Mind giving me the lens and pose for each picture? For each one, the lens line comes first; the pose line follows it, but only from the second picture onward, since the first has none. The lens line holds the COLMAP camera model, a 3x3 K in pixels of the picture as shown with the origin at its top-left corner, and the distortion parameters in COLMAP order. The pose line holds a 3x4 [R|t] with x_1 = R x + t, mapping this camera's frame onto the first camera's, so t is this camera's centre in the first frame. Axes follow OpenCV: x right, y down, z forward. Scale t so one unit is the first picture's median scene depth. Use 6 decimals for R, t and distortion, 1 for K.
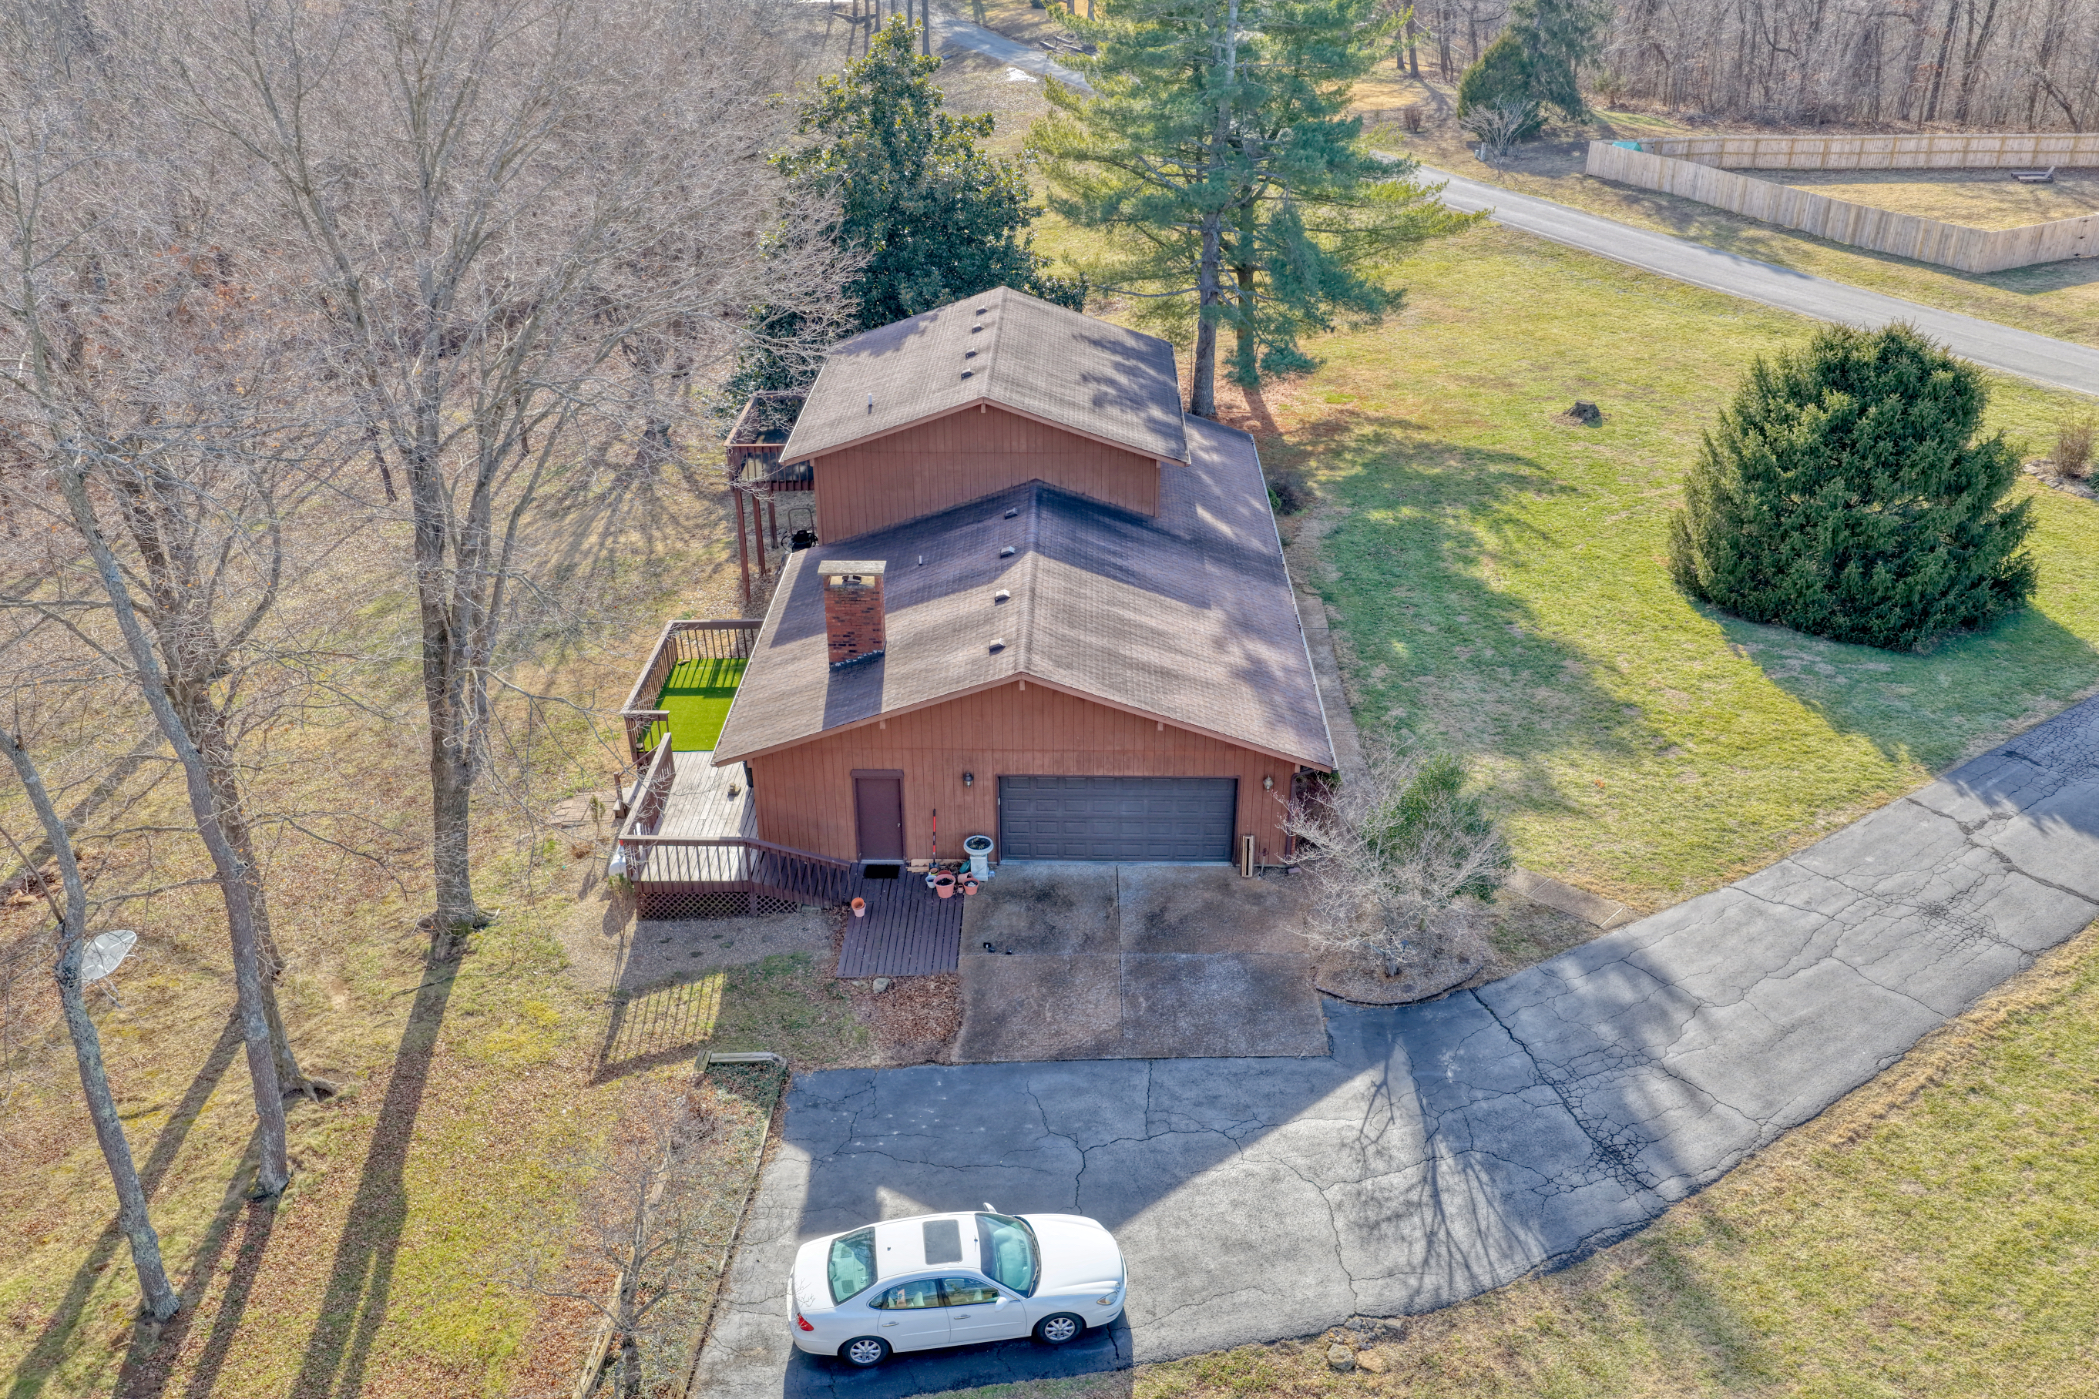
lens RADIAL K [[1711.4, 0, 1049.4], [0, 1711.4, 730.6], [0, 0, 1]] dist [-0.002135, -0.002016]
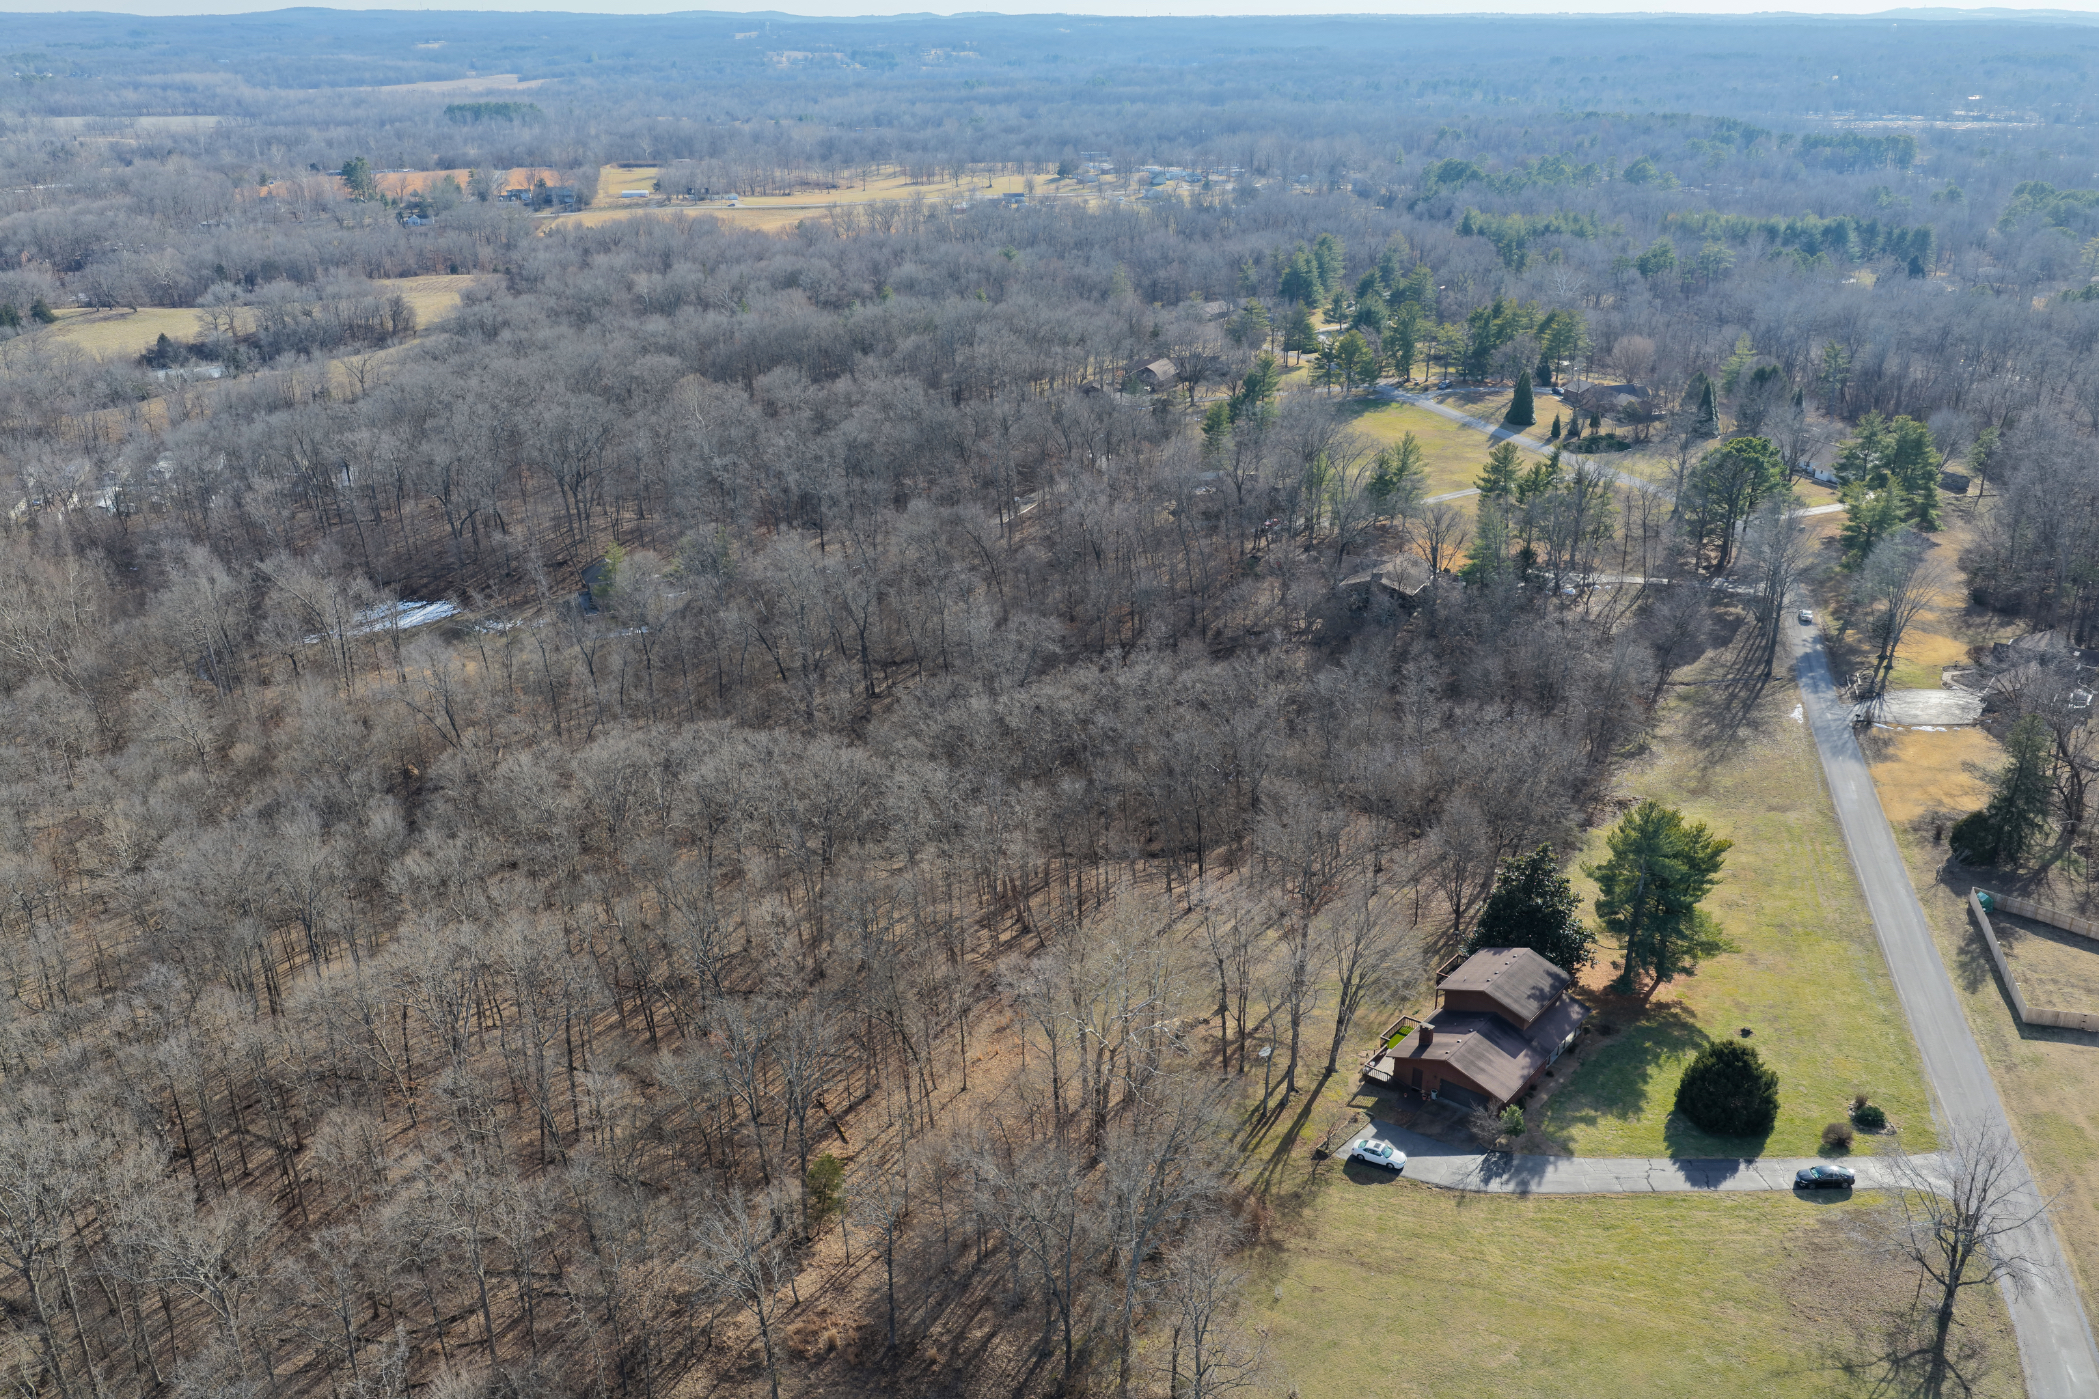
lens RADIAL K [[1711.4, 0, 1049.4], [0, 1711.4, 730.6], [0, 0, 1]] dist [-0.002135, -0.002016]
pose [[0.792362, 0.230517, -0.564823, 1.536866], [-0.282844, 0.959151, -0.005337, -0.556816], [0.540520, 0.163986, 0.825195, -3.583623]]
